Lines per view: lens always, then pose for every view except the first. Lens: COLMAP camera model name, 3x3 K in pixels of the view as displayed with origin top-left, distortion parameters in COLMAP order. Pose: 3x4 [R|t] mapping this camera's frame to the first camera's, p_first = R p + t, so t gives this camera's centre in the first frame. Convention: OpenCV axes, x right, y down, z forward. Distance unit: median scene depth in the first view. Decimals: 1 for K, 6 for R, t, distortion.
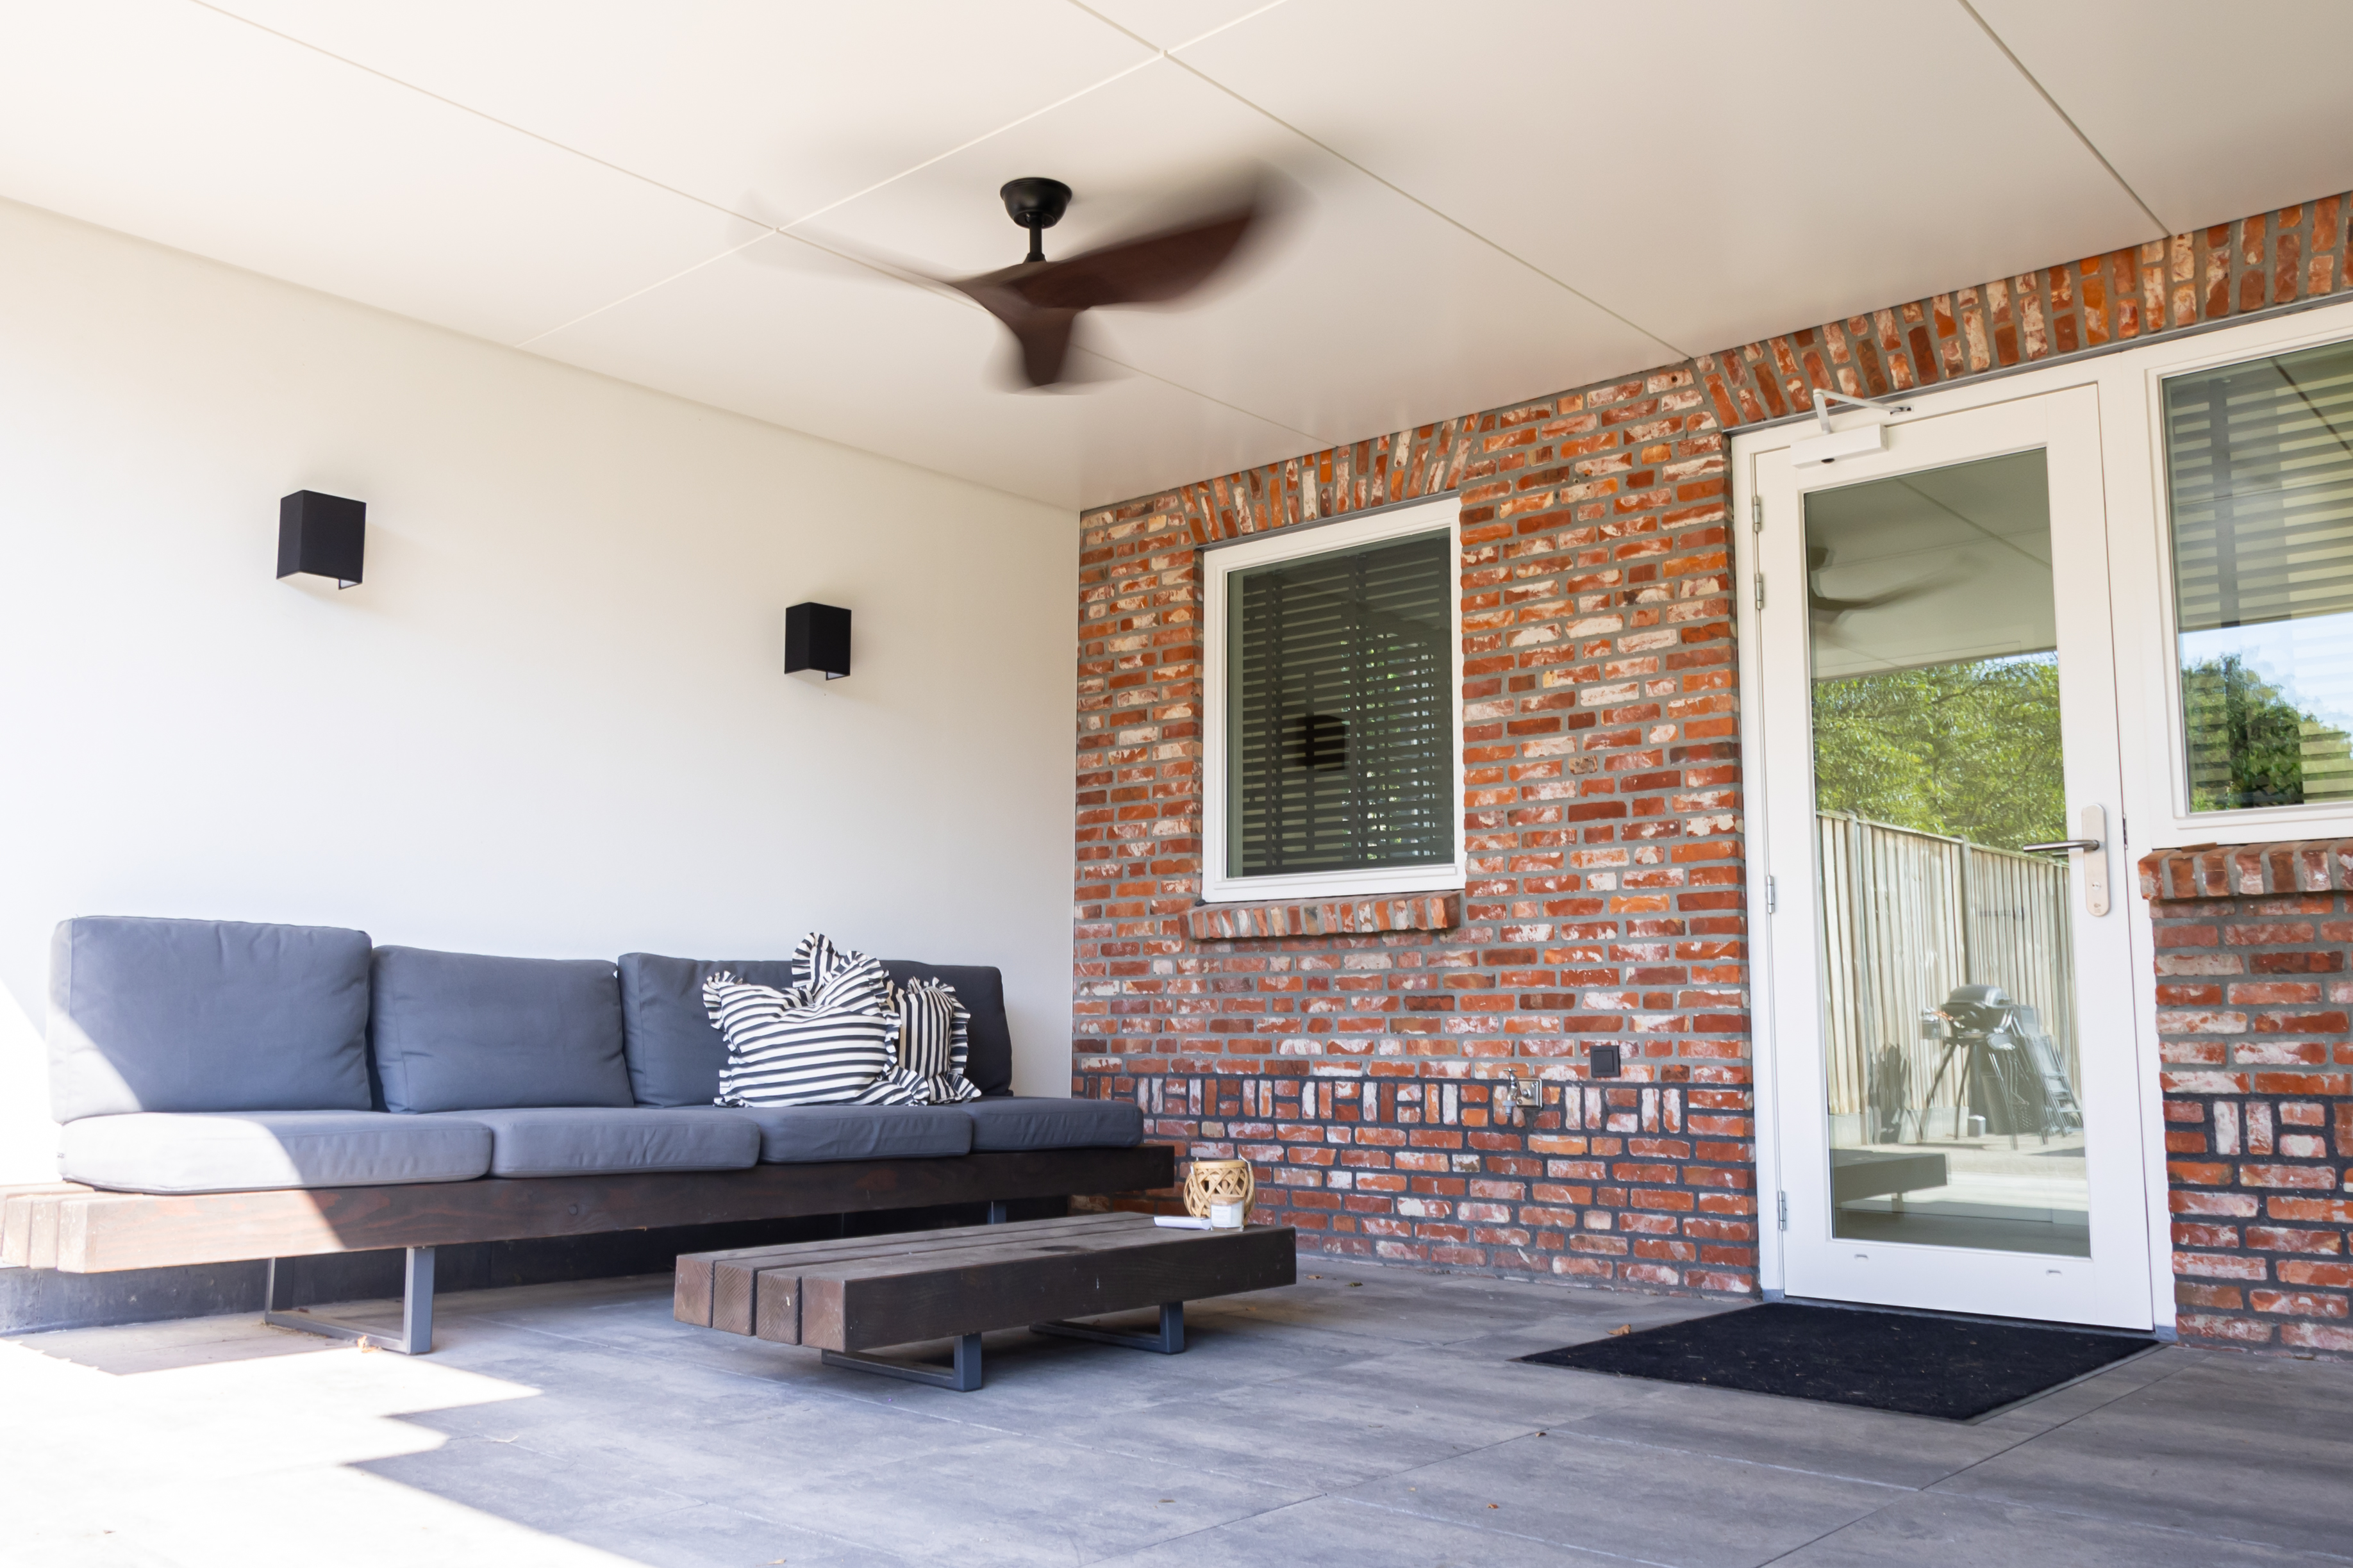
lens RADIAL K [[1851.7, 0, 1188.1], [0, 1851.7, 794.1], [0, 0, 1]] dist [-0.003218, 0.003304]
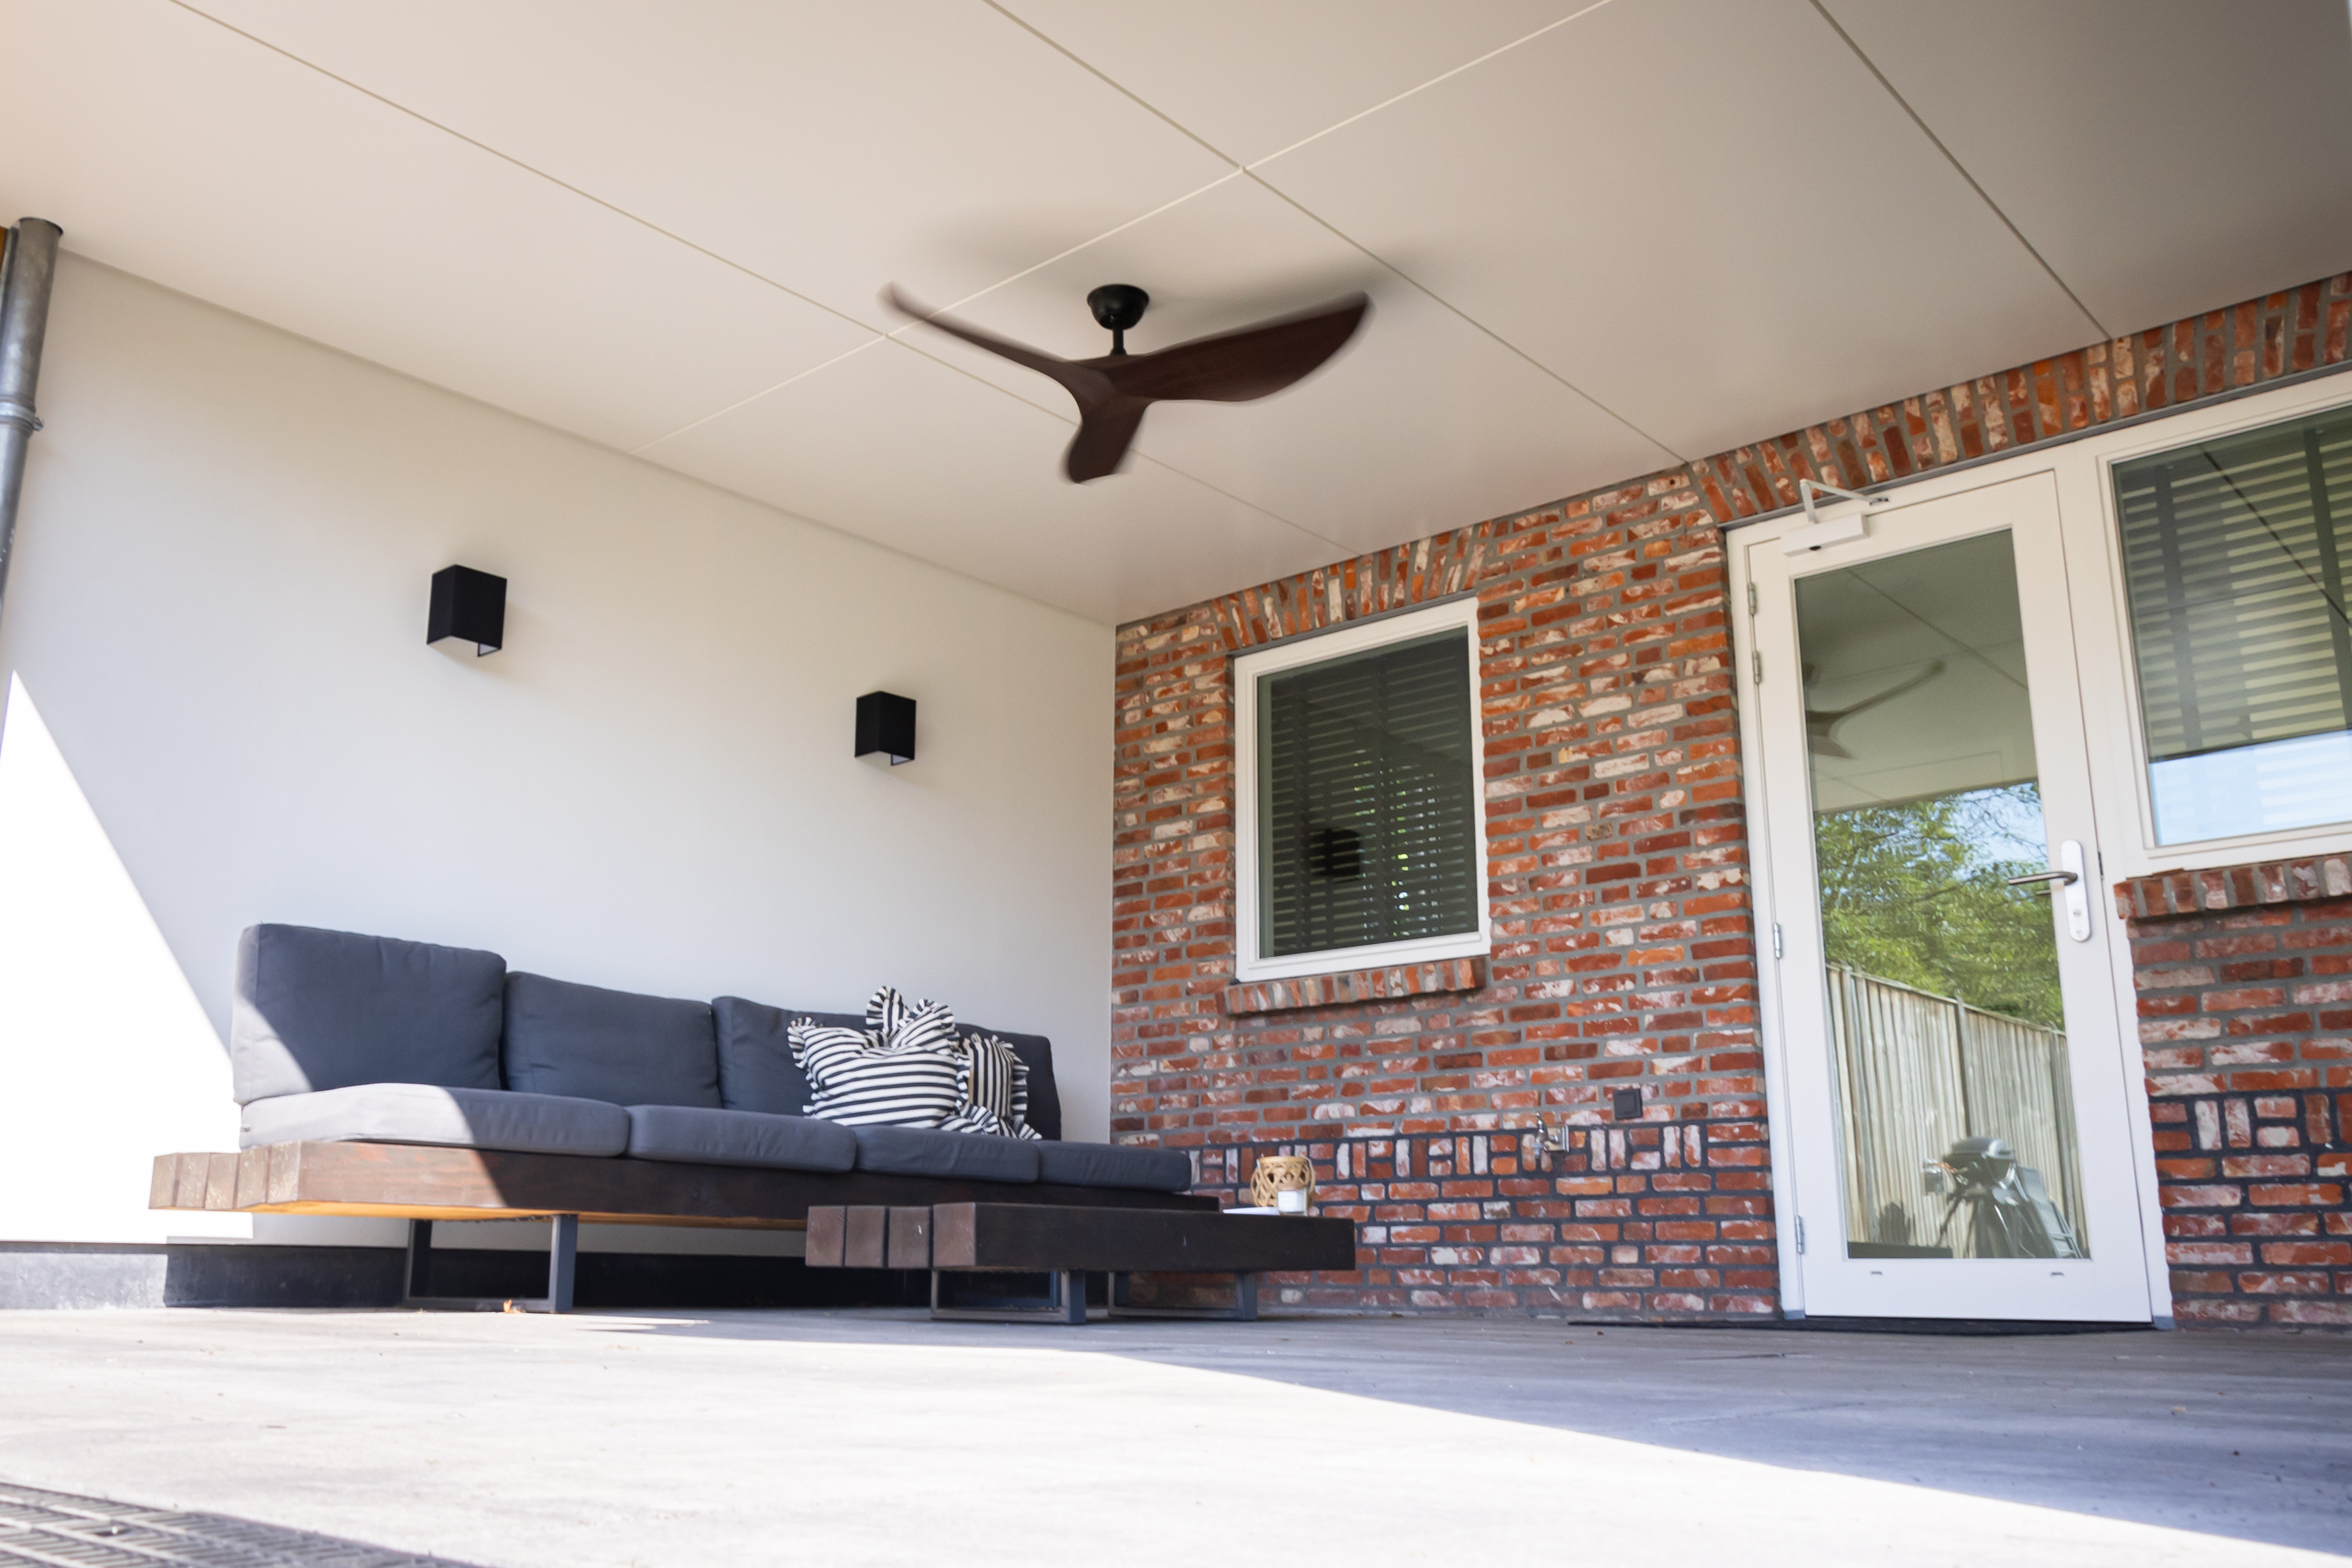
lens RADIAL K [[1902.6, 0, 1138.9], [0, 1902.6, 801.2], [0, 0, 1]] dist [-0.006115, 0.007578]
pose [[0.999969, -0.000501, -0.007889, -0.044232], [-0.000383, 0.993747, -0.111657, 0.086369], [0.007896, 0.111656, 0.993716, -0.102870]]
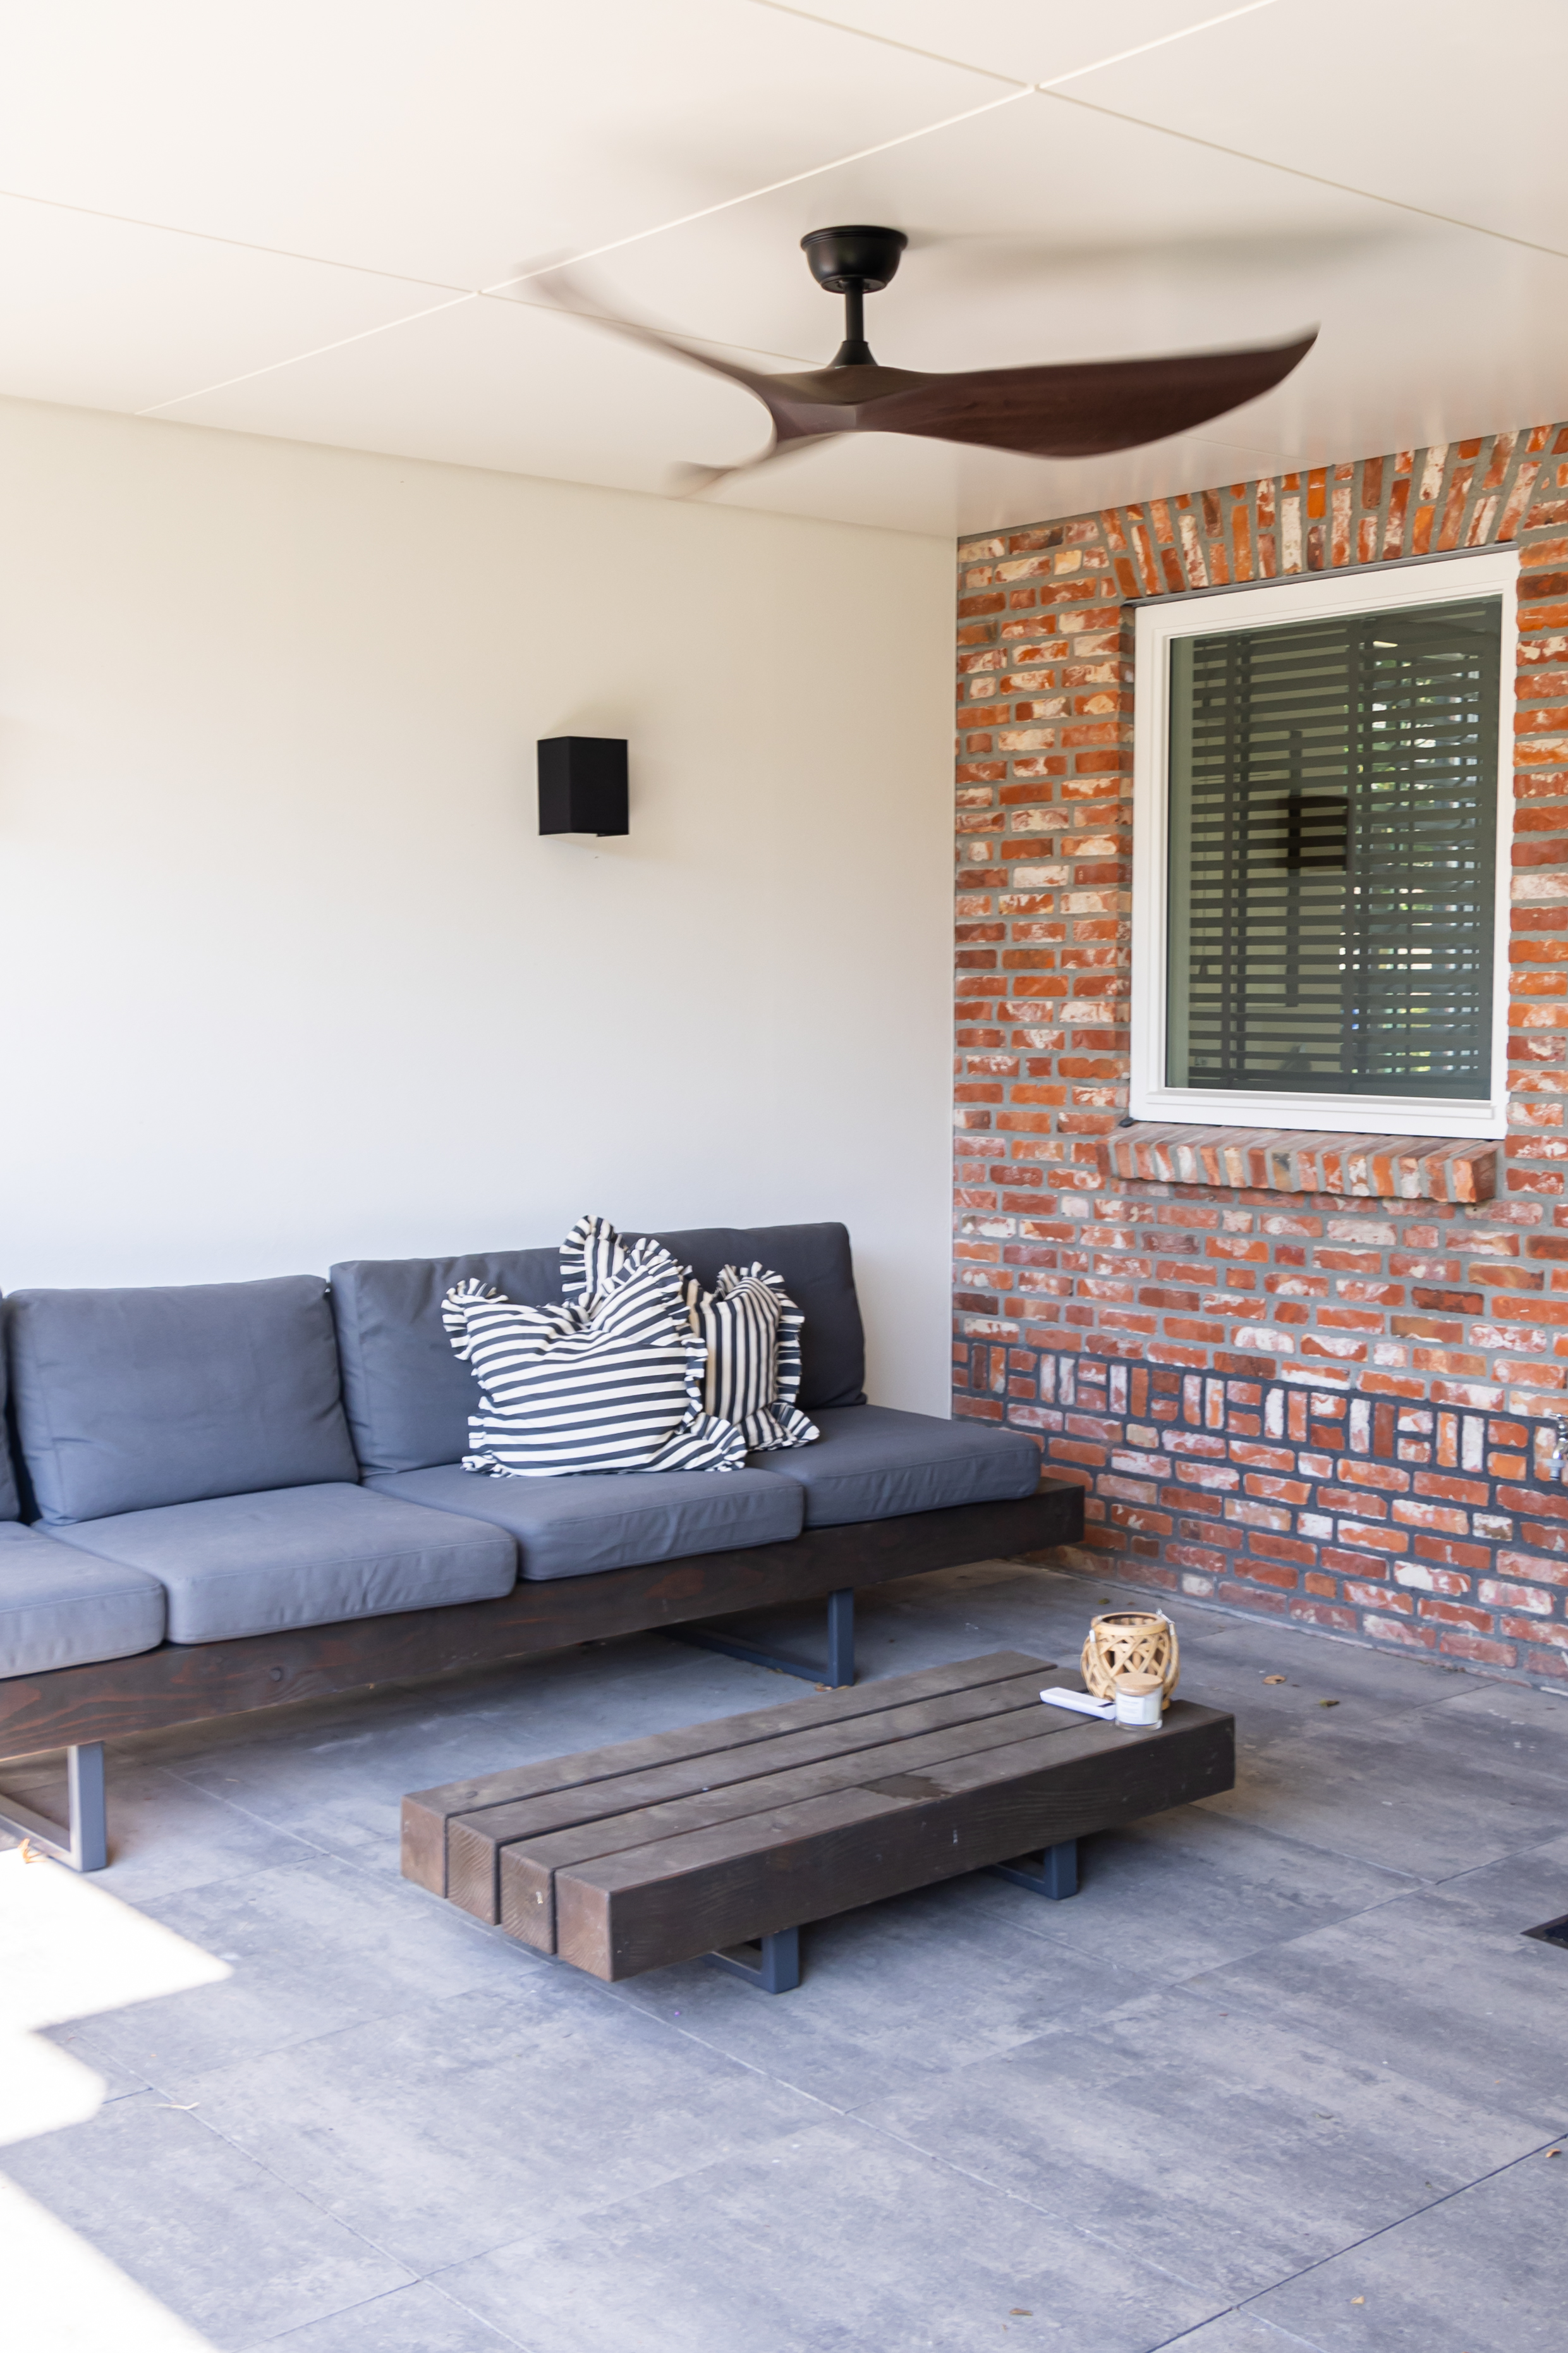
lens RADIAL K [[2512.6, 0, 813.0], [0, 2512.6, 1175.8], [0, 0, 1]] dist [0.014702, -0.000858]
pose [[0.990897, 0.005322, -0.134514, 0.018988], [0.021800, 0.979685, 0.199353, -0.130184], [0.132842, -0.200471, 0.970652, 0.044876]]
